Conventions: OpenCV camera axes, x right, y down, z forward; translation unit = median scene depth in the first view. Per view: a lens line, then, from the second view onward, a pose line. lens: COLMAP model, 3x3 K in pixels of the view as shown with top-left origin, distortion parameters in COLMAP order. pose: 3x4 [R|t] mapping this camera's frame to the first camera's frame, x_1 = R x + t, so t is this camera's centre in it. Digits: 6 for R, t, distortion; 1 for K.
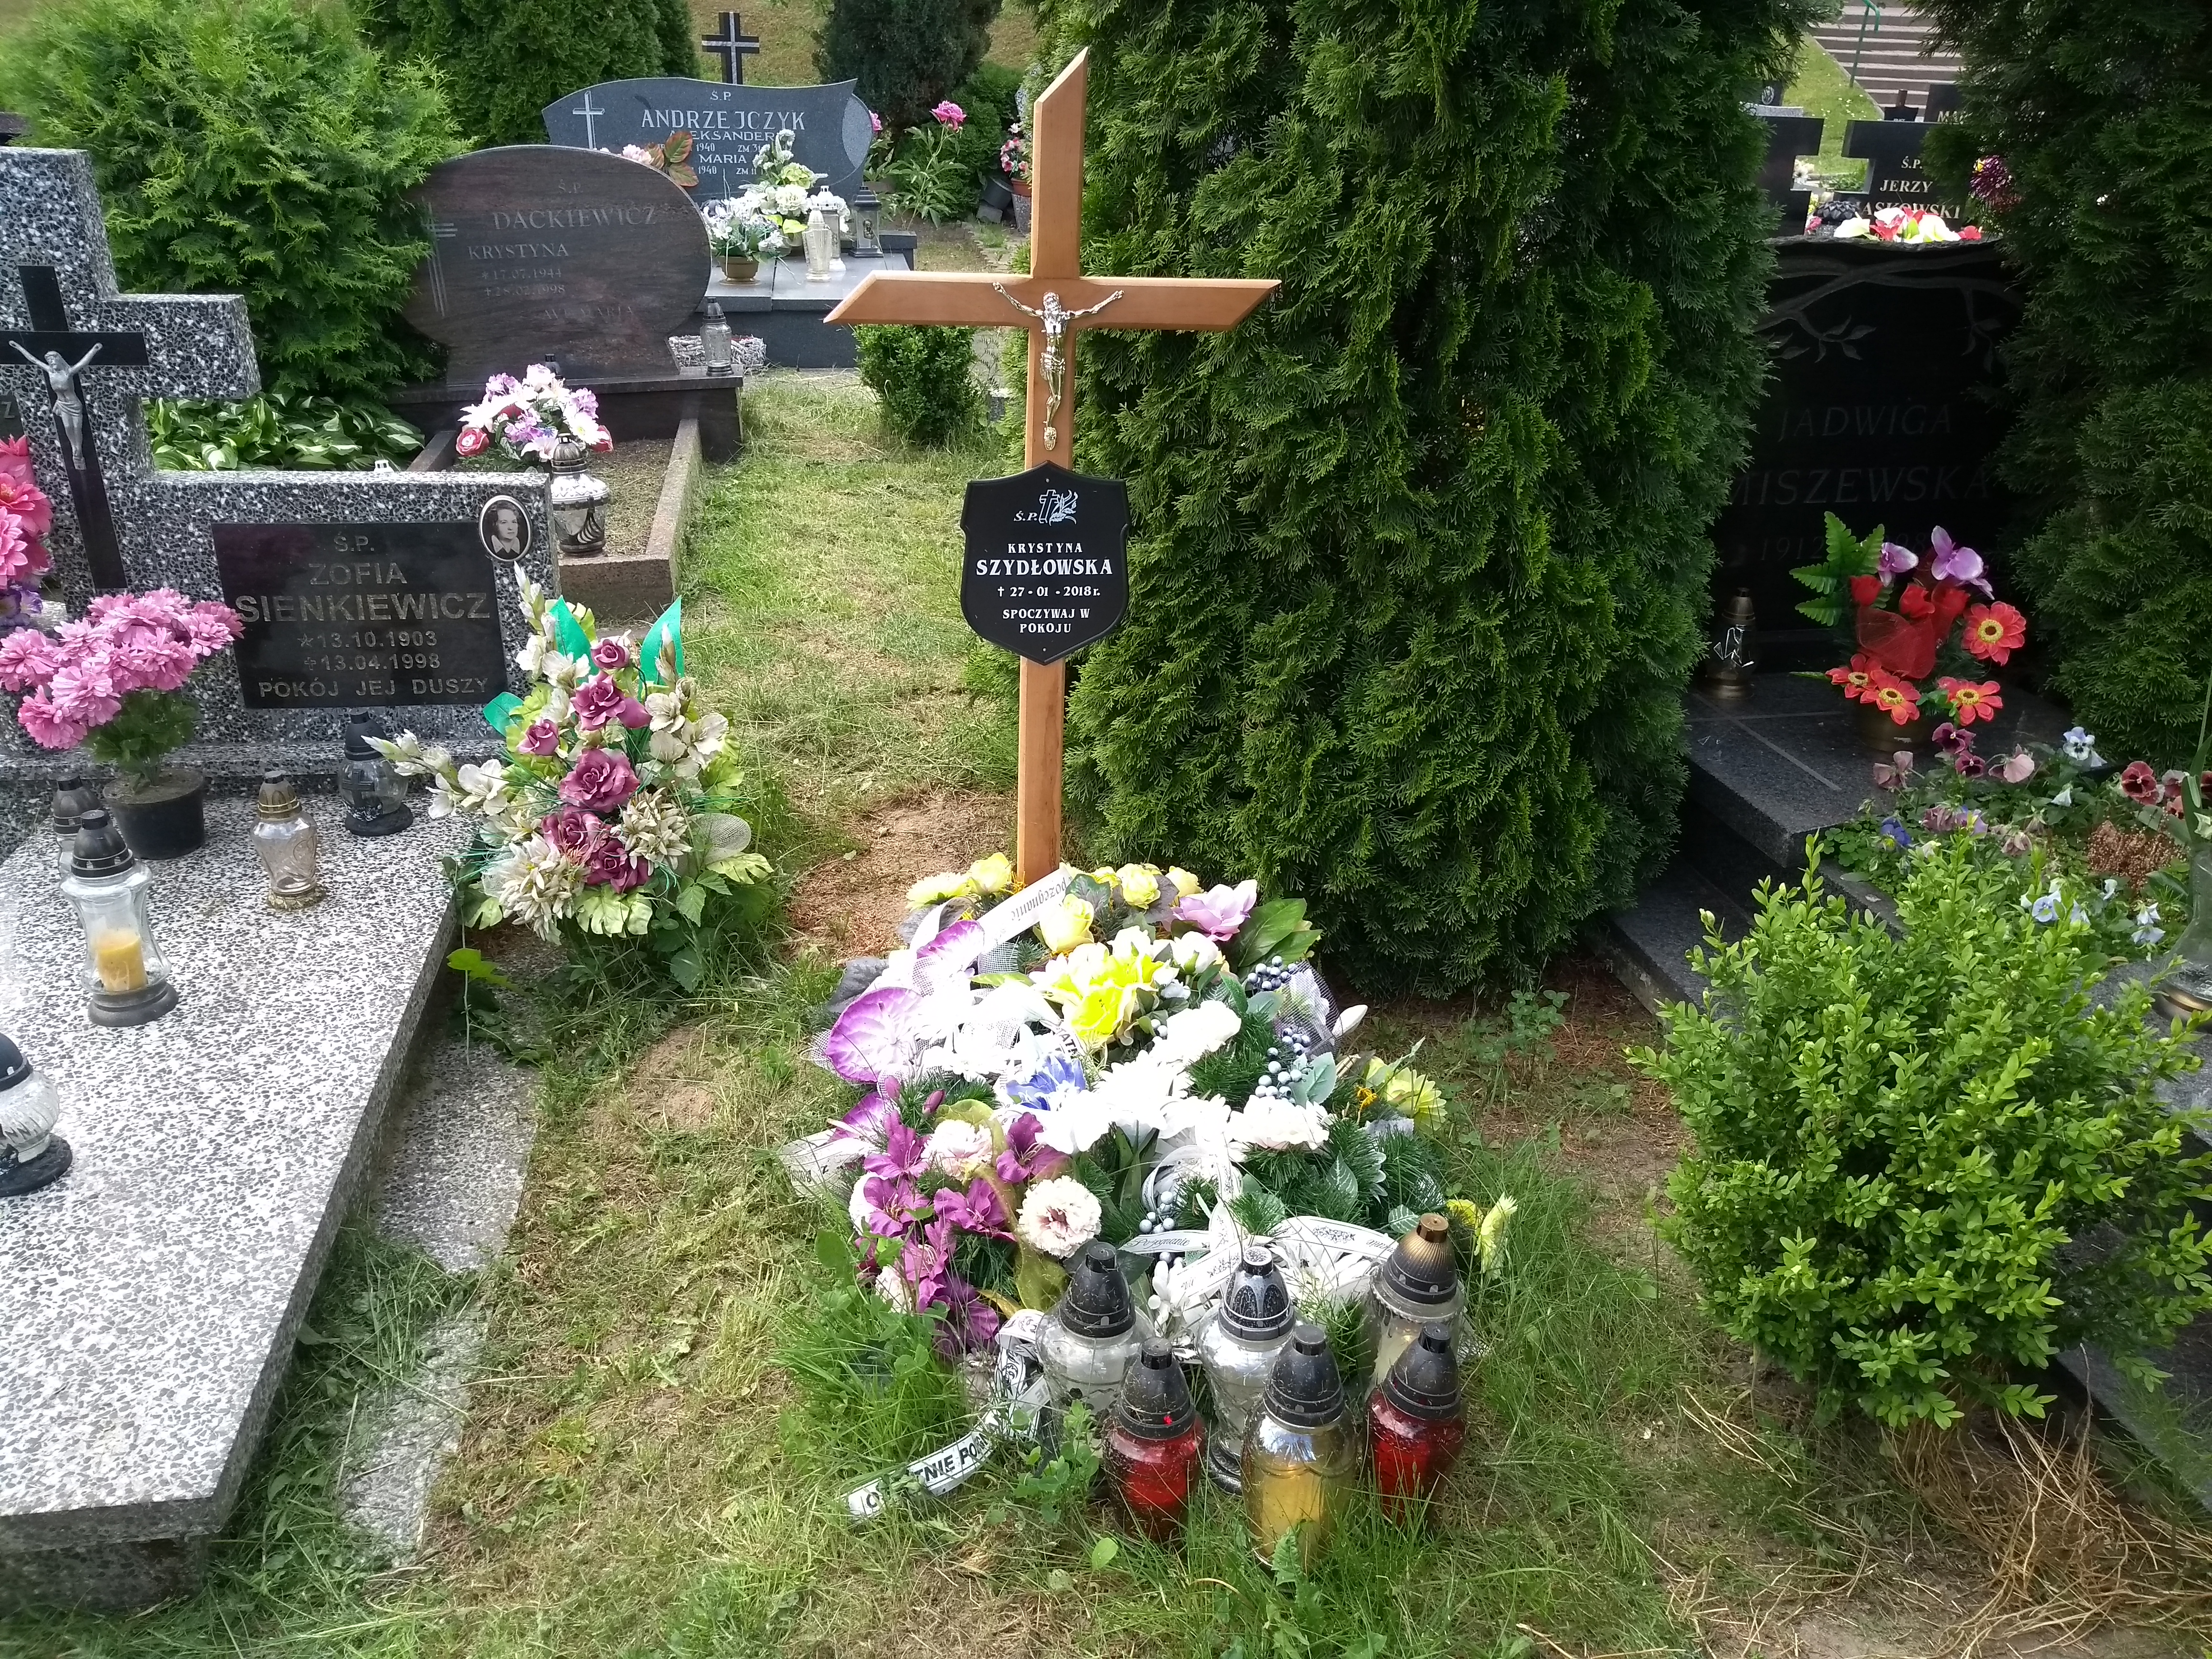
lens RADIAL K [[1794.5, 0, 1096.0], [0, 1794.5, 845.0], [0, 0, 1]] dist [0.080769, -0.138819]
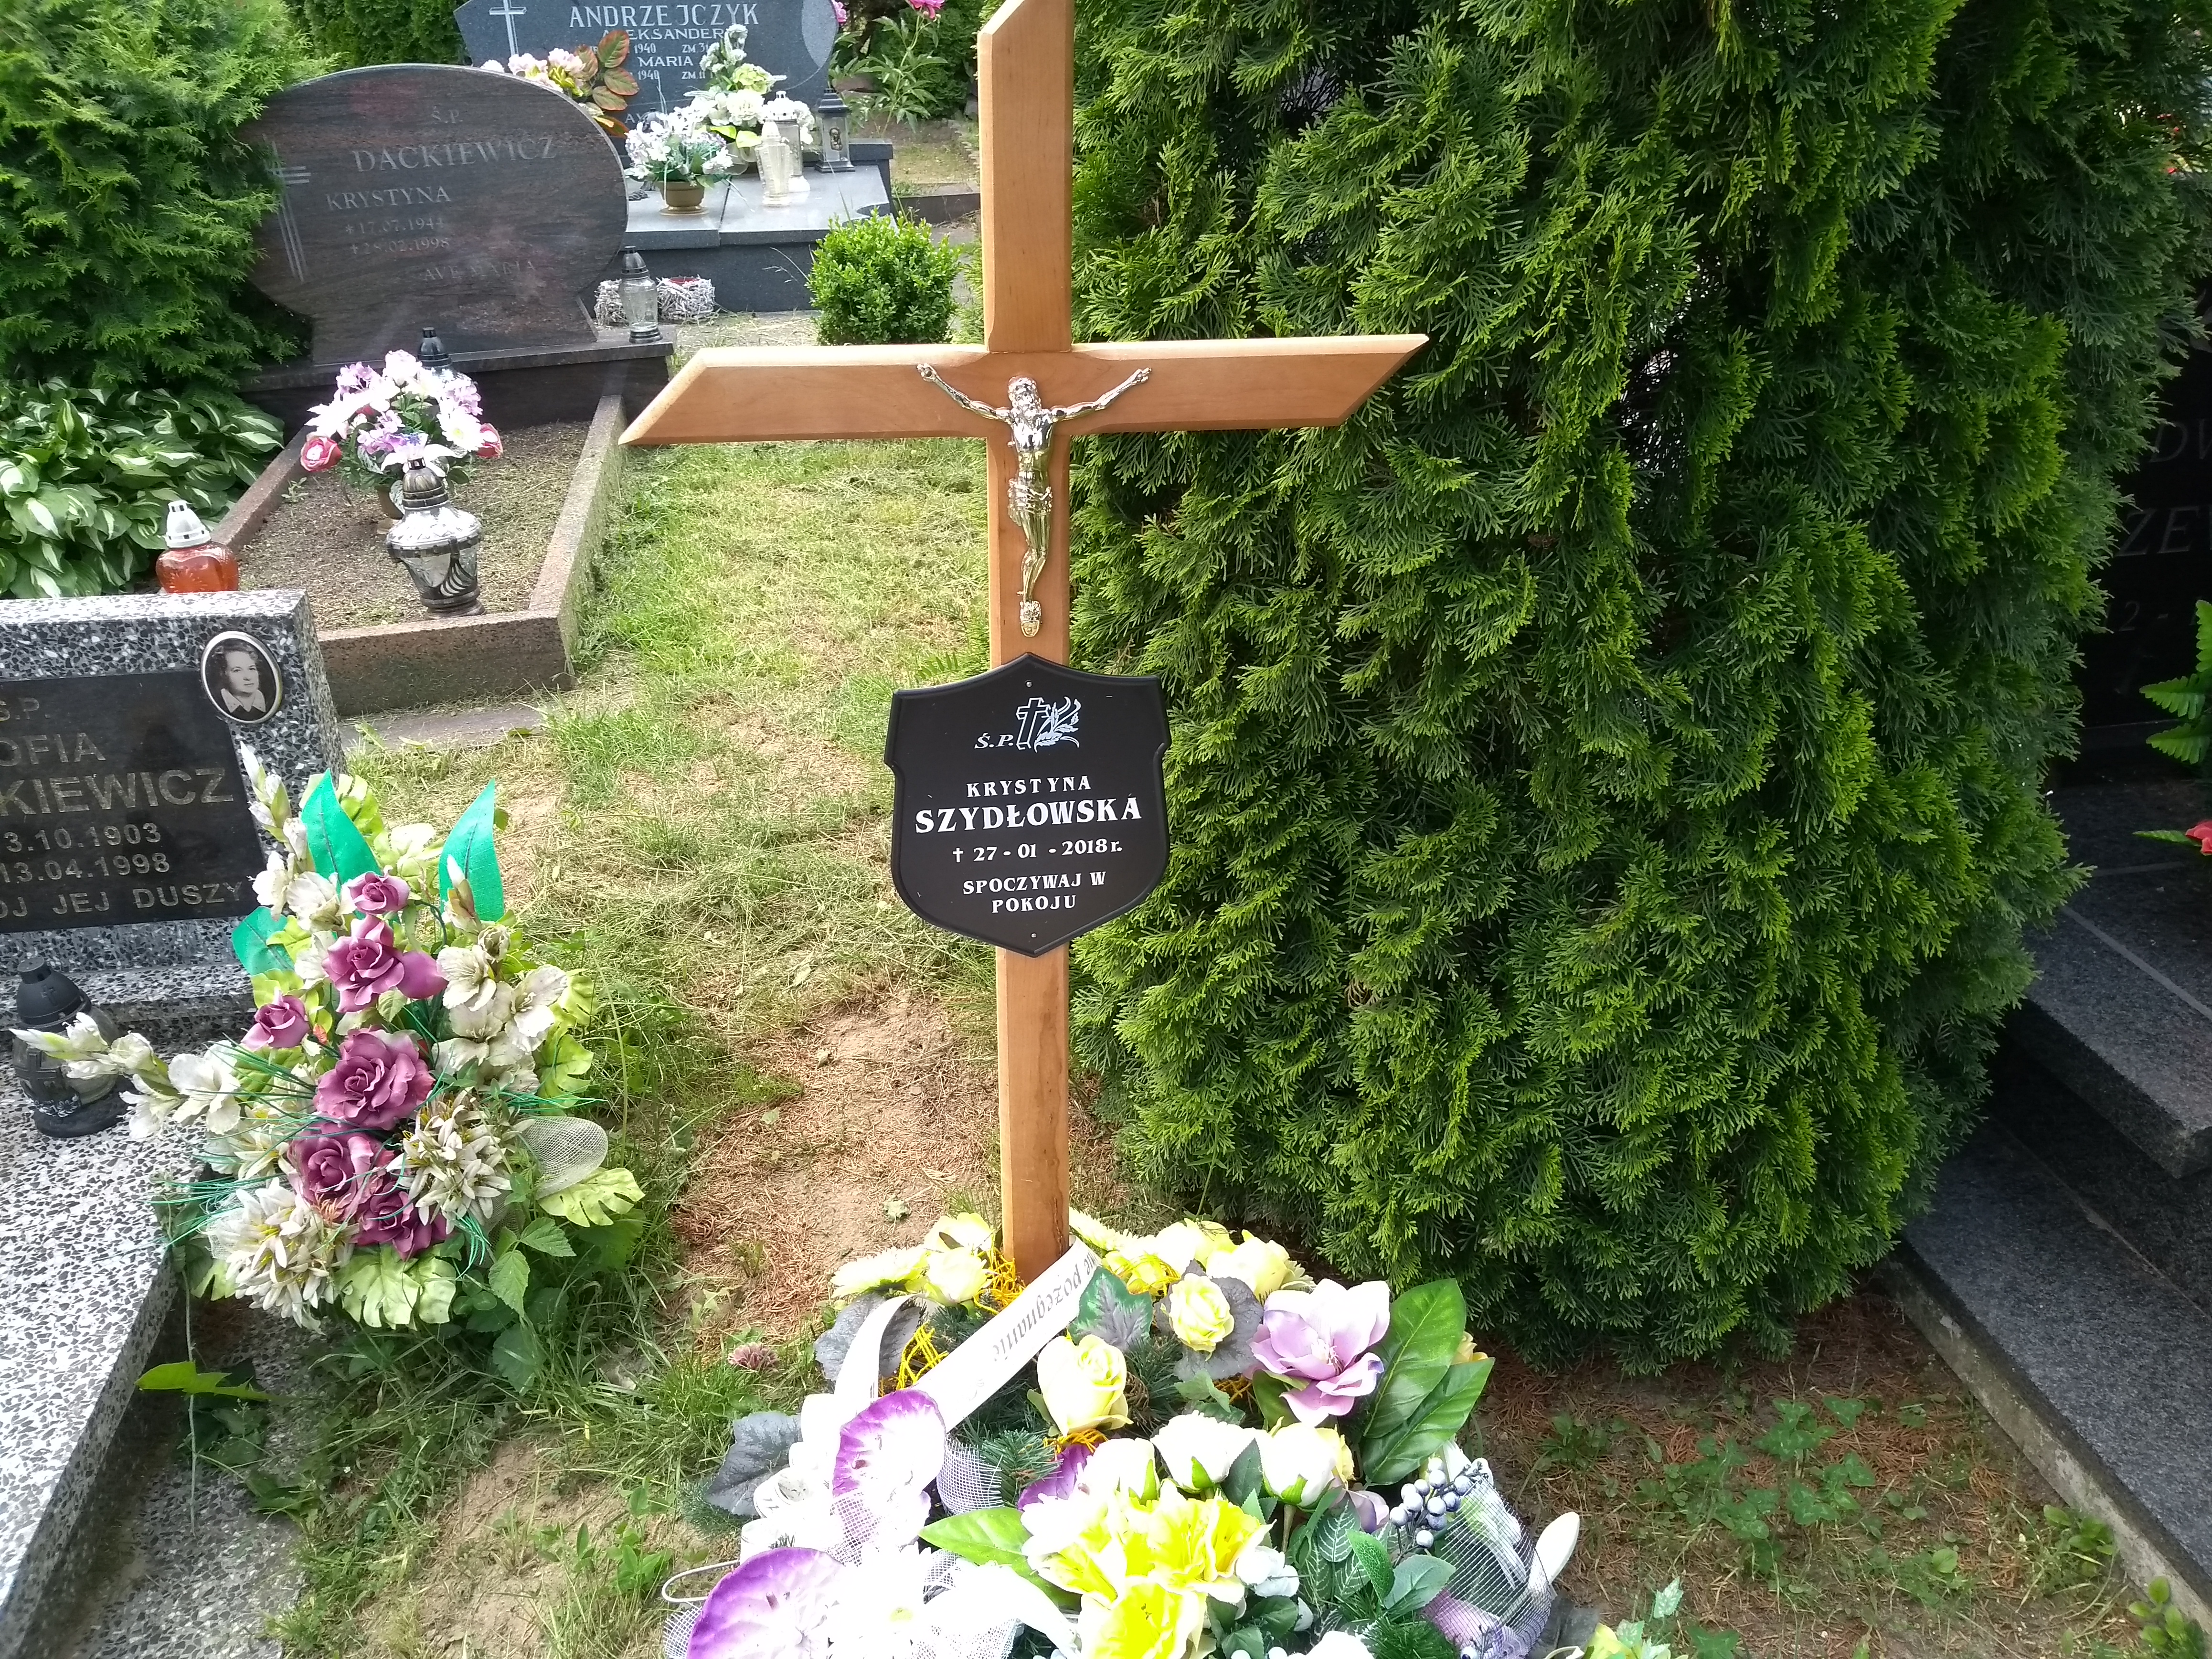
lens RADIAL K [[1755.0, 0, 1106.0], [0, 1755.0, 829.5], [0, 0, 1]] dist [0.018367, -0.006727]
pose [[0.999586, -0.027872, -0.007201, 0.000980], [0.028283, 0.997469, 0.065230, -0.165725], [0.005365, -0.065407, 0.997844, 0.369187]]
